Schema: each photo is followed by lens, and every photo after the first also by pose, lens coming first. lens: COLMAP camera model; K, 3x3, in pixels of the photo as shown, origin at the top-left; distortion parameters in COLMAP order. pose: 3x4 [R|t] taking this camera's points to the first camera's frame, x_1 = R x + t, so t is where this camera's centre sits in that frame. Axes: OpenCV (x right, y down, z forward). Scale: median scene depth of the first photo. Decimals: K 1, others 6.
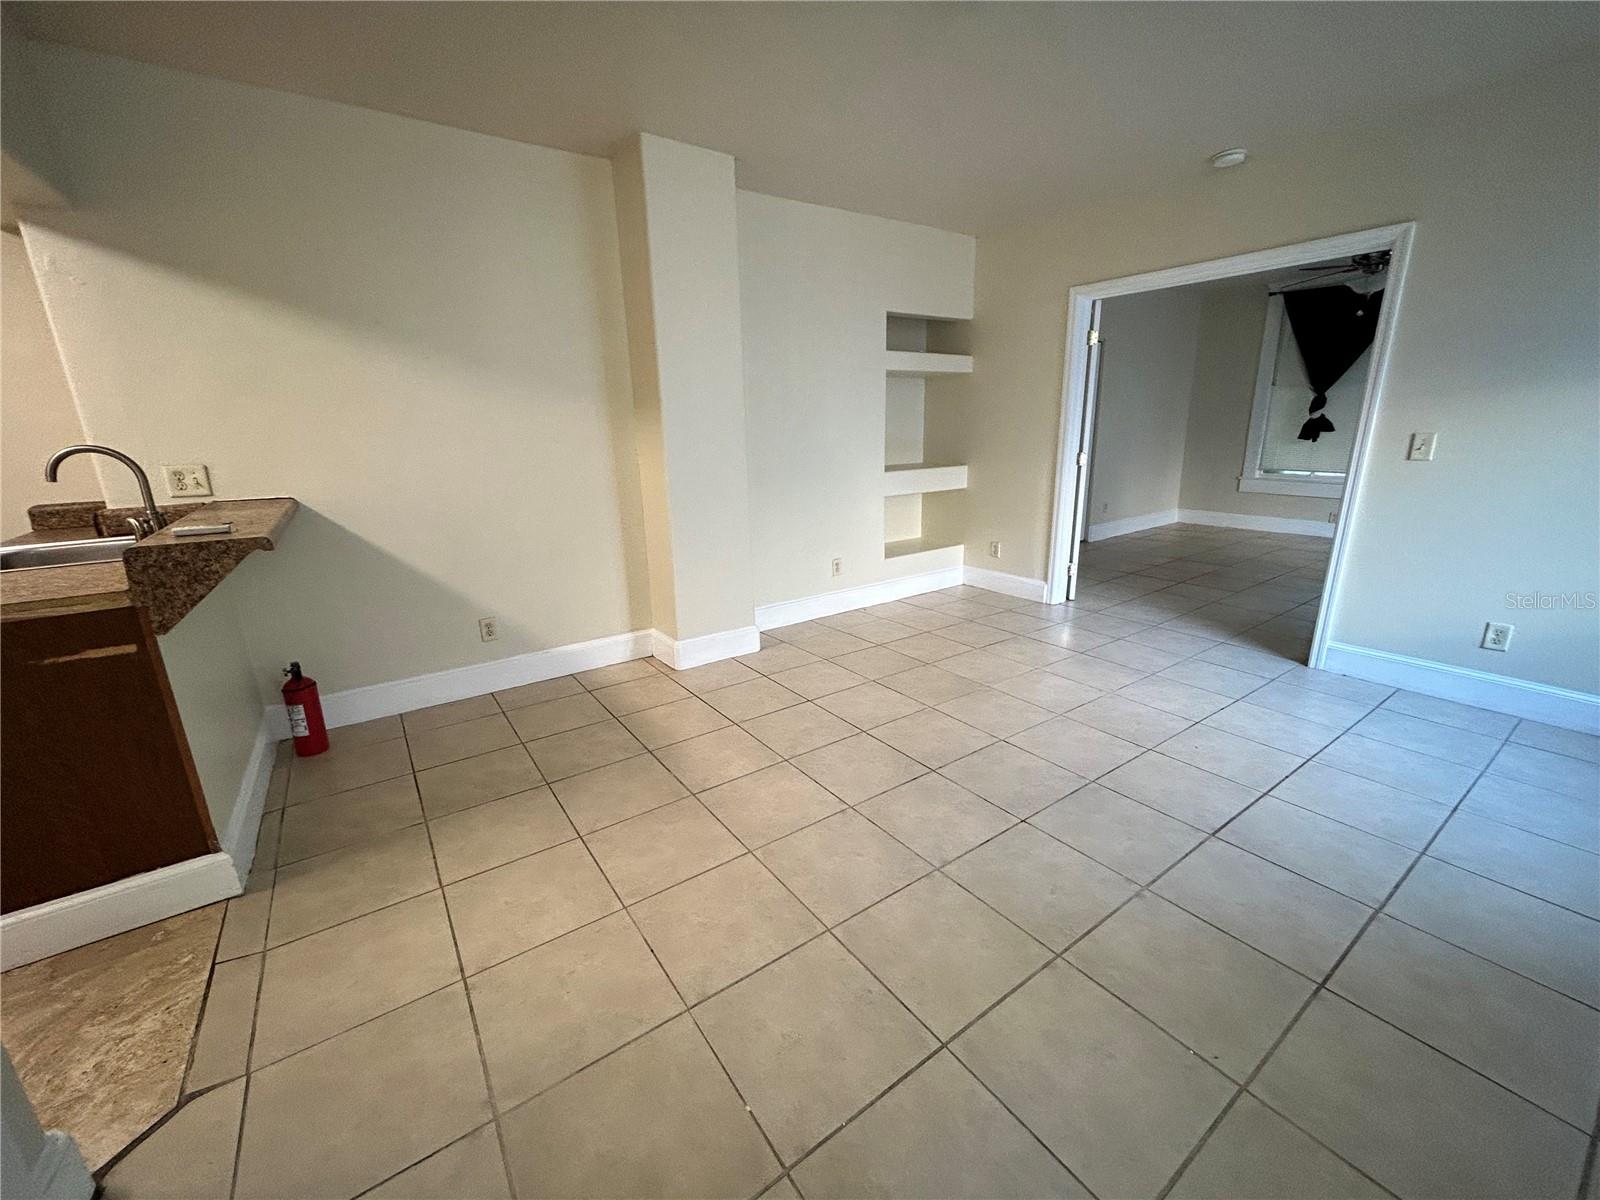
lens RADIAL K [[642.9, 0, 802.4], [0, 642.9, 595.6], [0, 0, 1]] dist [0.002893, 0.000609]
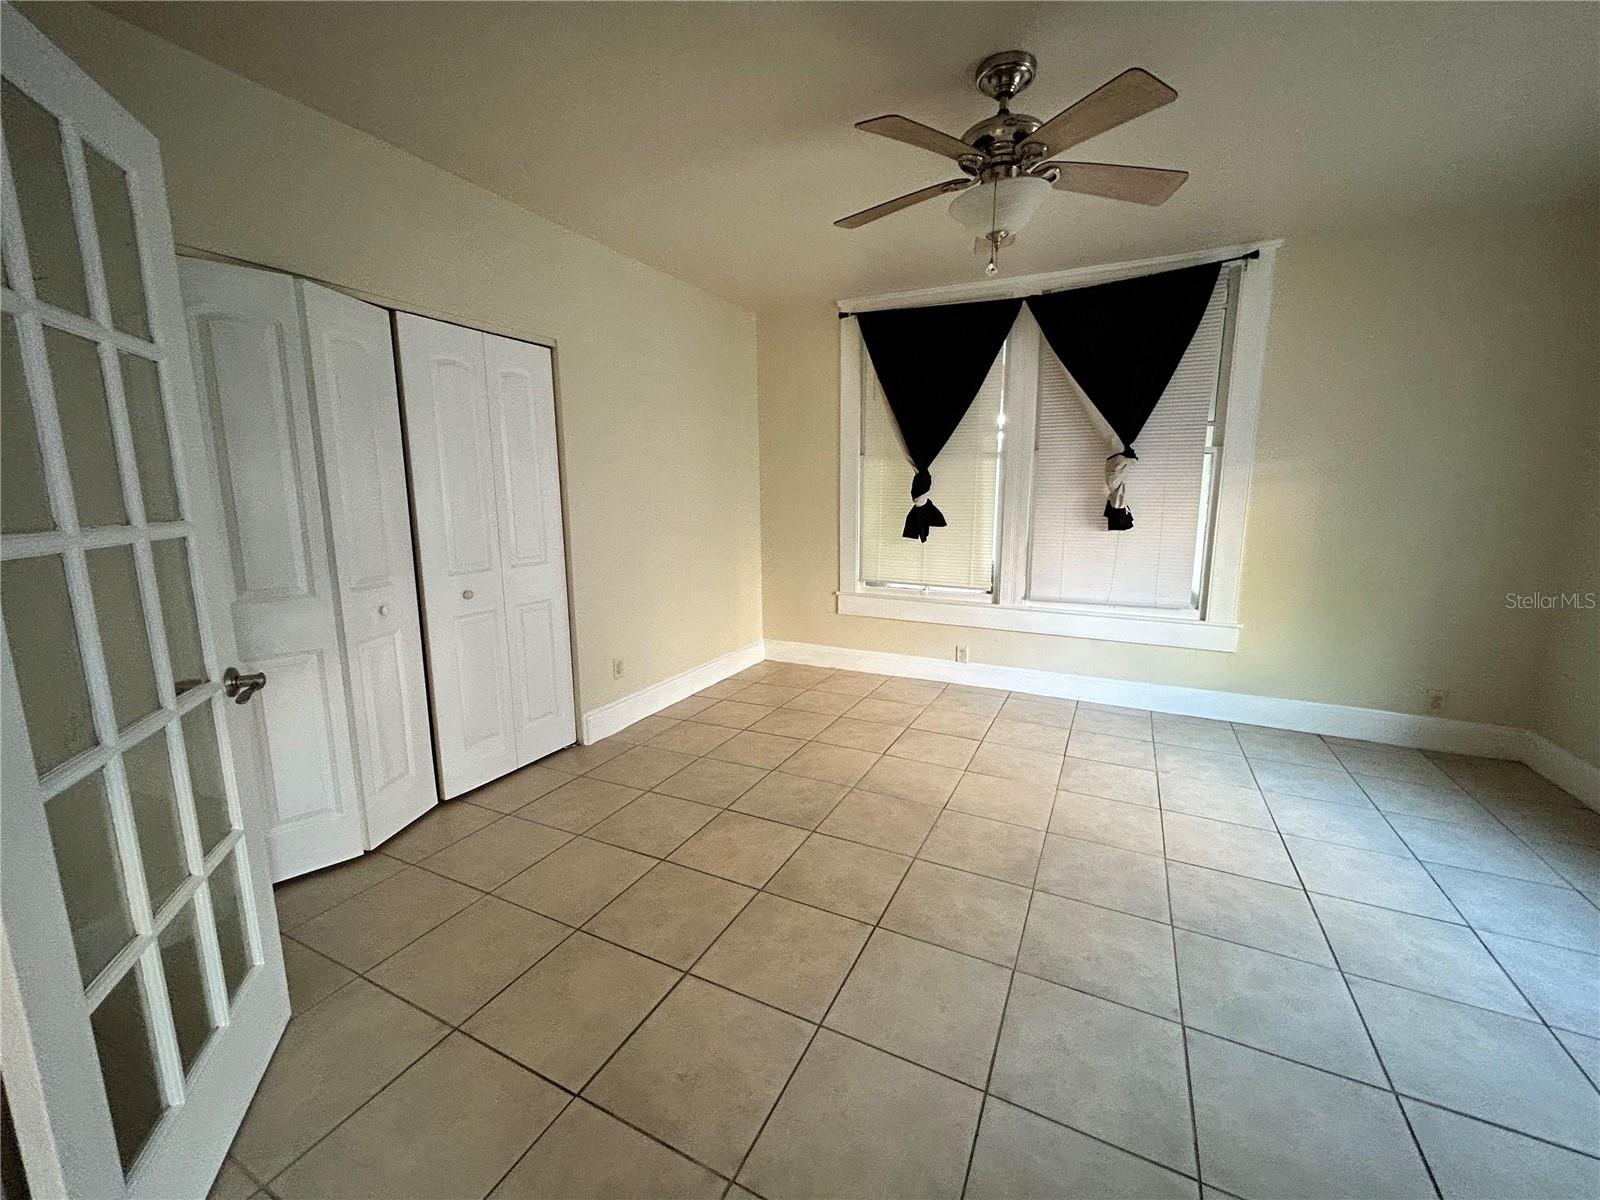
lens RADIAL K [[642.9, 0, 802.4], [0, 642.9, 595.6], [0, 0, 1]] dist [0.002893, 0.000609]
pose [[0.880968, -0.054745, 0.469999, 0.543524], [0.106123, 0.990840, -0.083506, -0.205648], [-0.461122, 0.123444, 0.878708, 0.707670]]
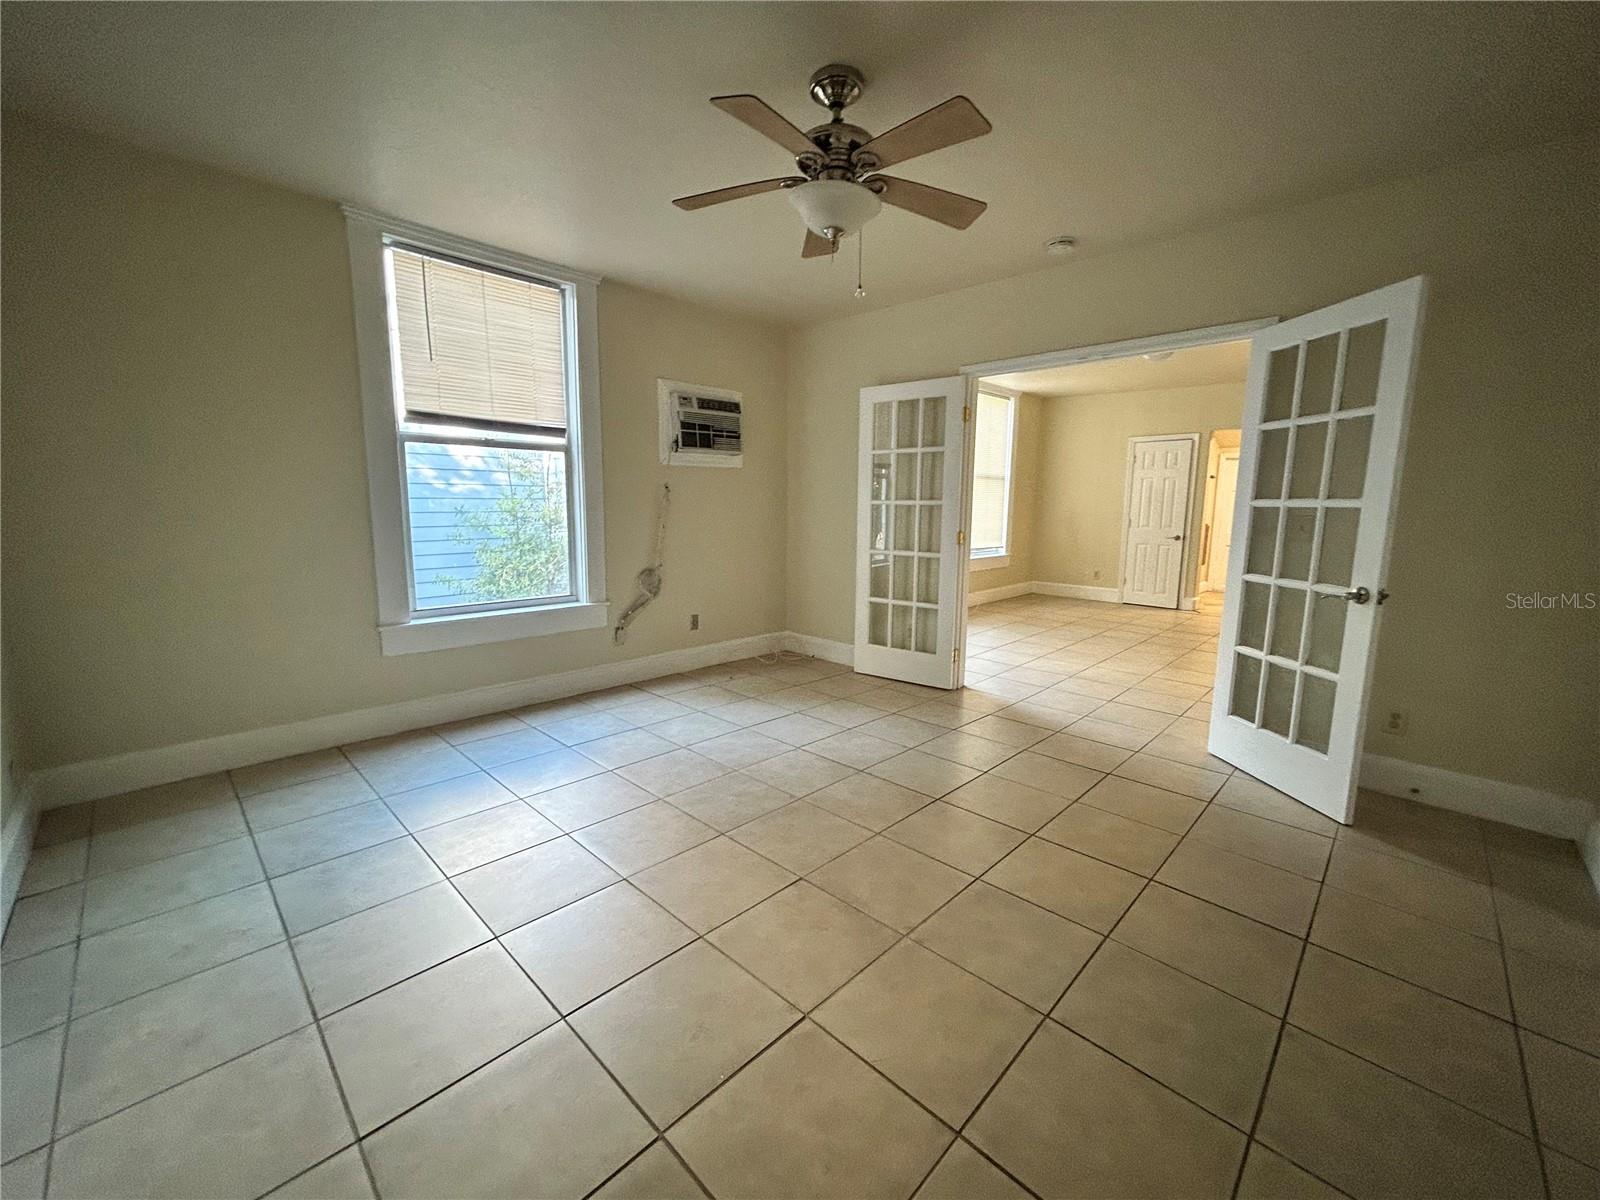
lens RADIAL K [[642.9, 0, 802.4], [0, 642.9, 595.6], [0, 0, 1]] dist [0.002893, 0.000609]
pose [[-0.981968, 0.037374, -0.185317, 0.976809], [-0.039476, 0.918116, 0.394341, -0.403070], [0.184881, 0.394546, -0.900085, 1.480062]]
